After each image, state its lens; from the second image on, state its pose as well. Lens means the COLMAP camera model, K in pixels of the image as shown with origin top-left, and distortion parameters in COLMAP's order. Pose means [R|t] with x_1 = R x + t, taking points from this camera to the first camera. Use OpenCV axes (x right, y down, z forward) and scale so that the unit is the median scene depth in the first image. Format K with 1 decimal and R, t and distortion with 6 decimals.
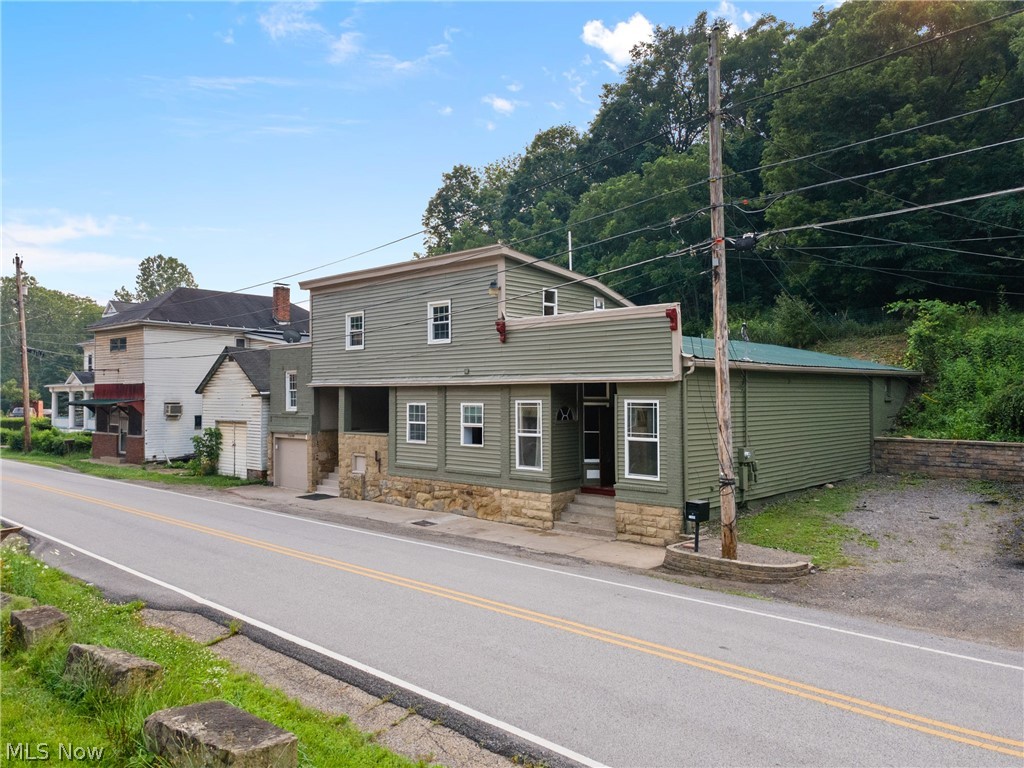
lens RADIAL K [[760.1, 0, 507.9], [0, 760.1, 388.8], [0, 0, 1]] dist [0.029974, 0.004414]
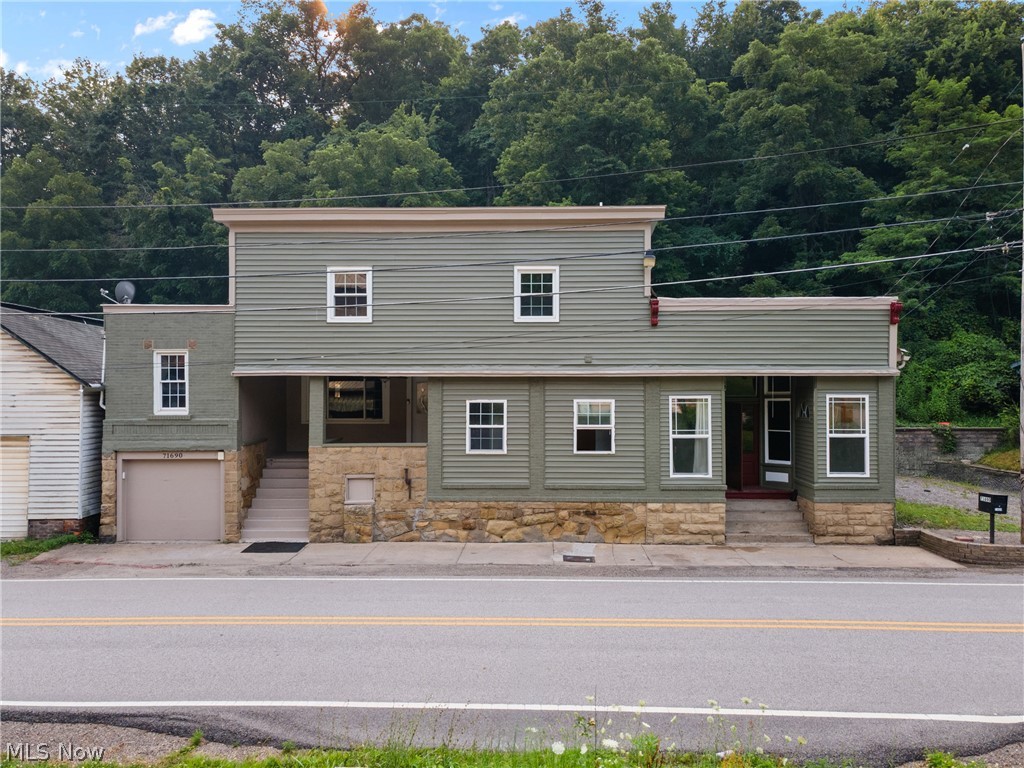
lens RADIAL K [[760.1, 0, 507.9], [0, 760.1, 388.8], [0, 0, 1]] dist [0.029974, 0.004414]
pose [[0.738097, 0.003658, 0.674685, -0.664851], [-0.006830, 0.999975, 0.002050, 0.006786], [-0.674660, -0.006121, 0.738103, 0.483681]]
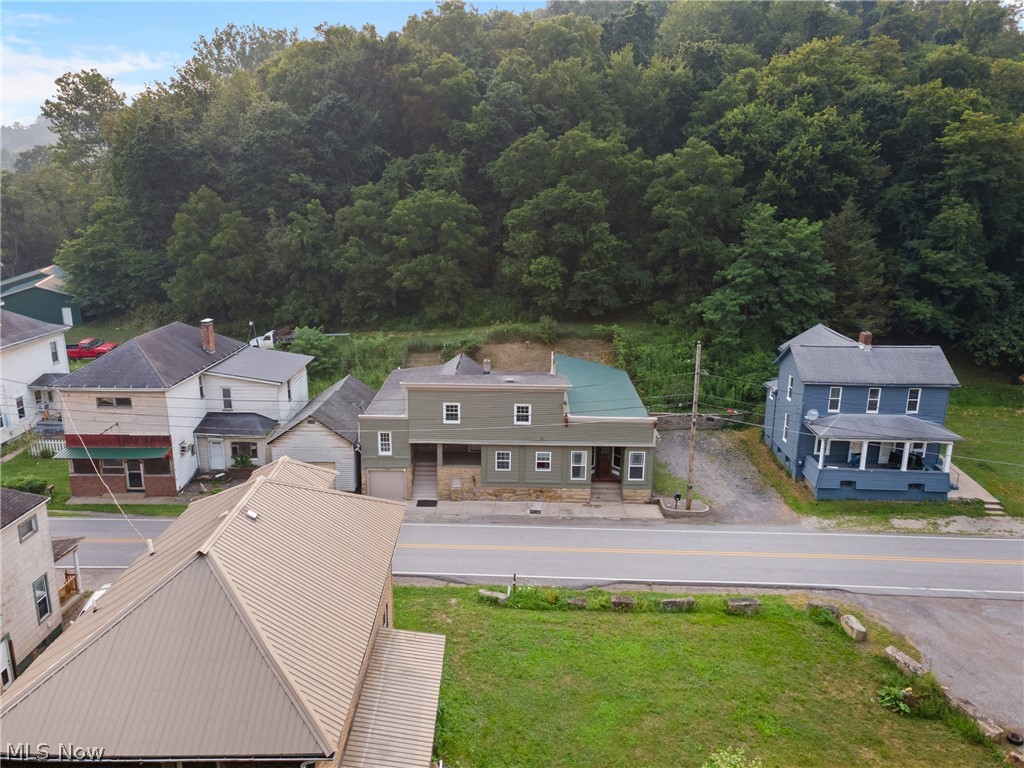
lens RADIAL K [[747.4, 0, 507.7], [0, 747.4, 381.6], [0, 0, 1]] dist [0.036420, 0.000827]
pose [[0.738496, -0.164015, 0.654005, -1.490537], [-0.018413, 0.964695, 0.262724, -0.735675], [-0.674007, -0.206062, 0.709403, -0.386237]]
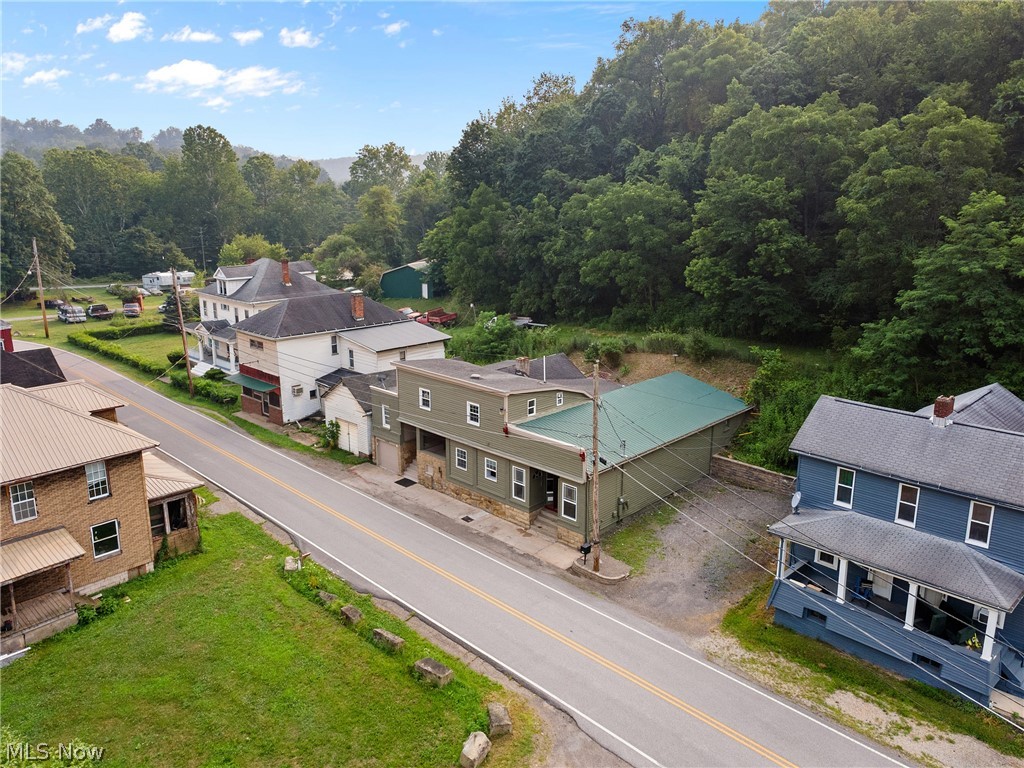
lens RADIAL K [[747.4, 0, 507.7], [0, 747.4, 381.6], [0, 0, 1]] dist [0.036420, 0.000827]
pose [[0.999844, 0.006211, -0.016536, 0.027596], [-0.001661, 0.965052, 0.262052, -0.694180], [0.017586, -0.261984, 0.964912, -0.823271]]
